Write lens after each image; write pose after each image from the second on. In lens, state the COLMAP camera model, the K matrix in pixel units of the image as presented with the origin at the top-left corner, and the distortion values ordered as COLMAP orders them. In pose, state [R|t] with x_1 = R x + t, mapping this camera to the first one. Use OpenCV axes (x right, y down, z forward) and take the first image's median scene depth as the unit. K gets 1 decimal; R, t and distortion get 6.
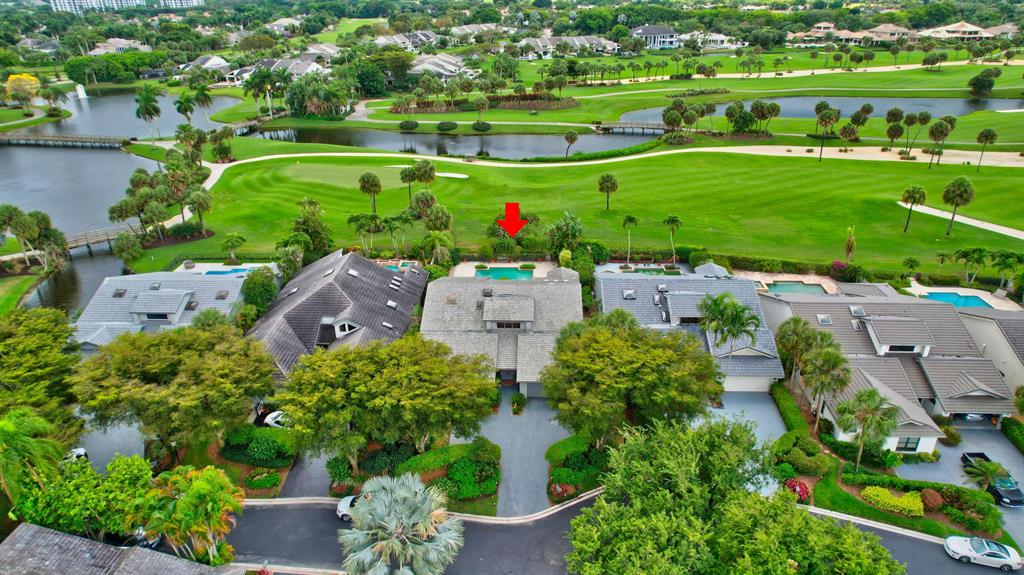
lens RADIAL K [[671.1, 0, 513.0], [0, 671.1, 284.7], [0, 0, 1]] dist [-0.034913, 0.012447]
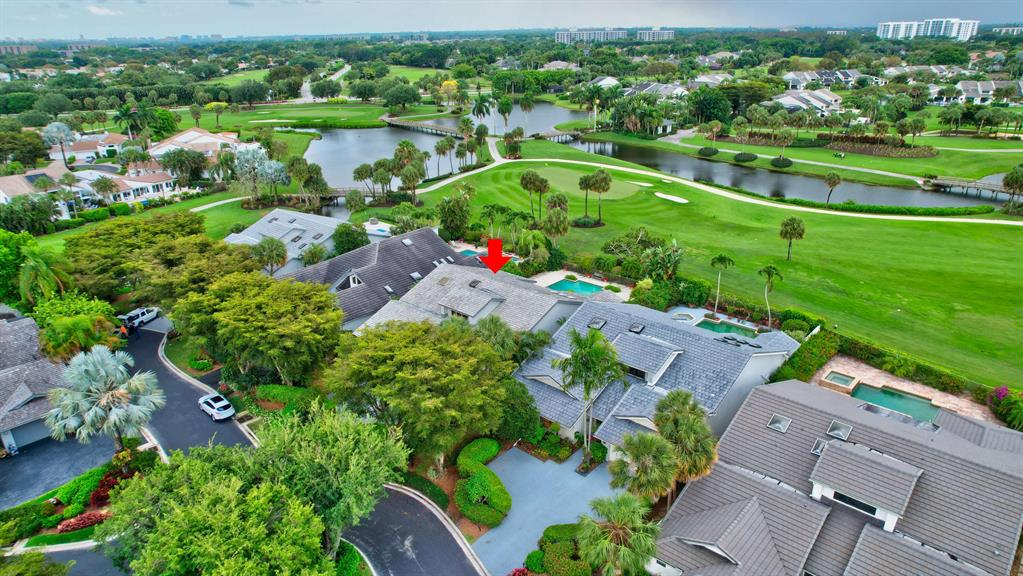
lens RADIAL K [[670.4, 0, 511.1], [0, 670.4, 290.9], [0, 0, 1]] dist [-0.034913, 0.012447]
pose [[0.770717, 0.237208, -0.591378, 0.237089], [-0.265637, 0.963236, 0.040170, -0.012572], [0.579165, 0.126132, 0.805393, 0.102725]]
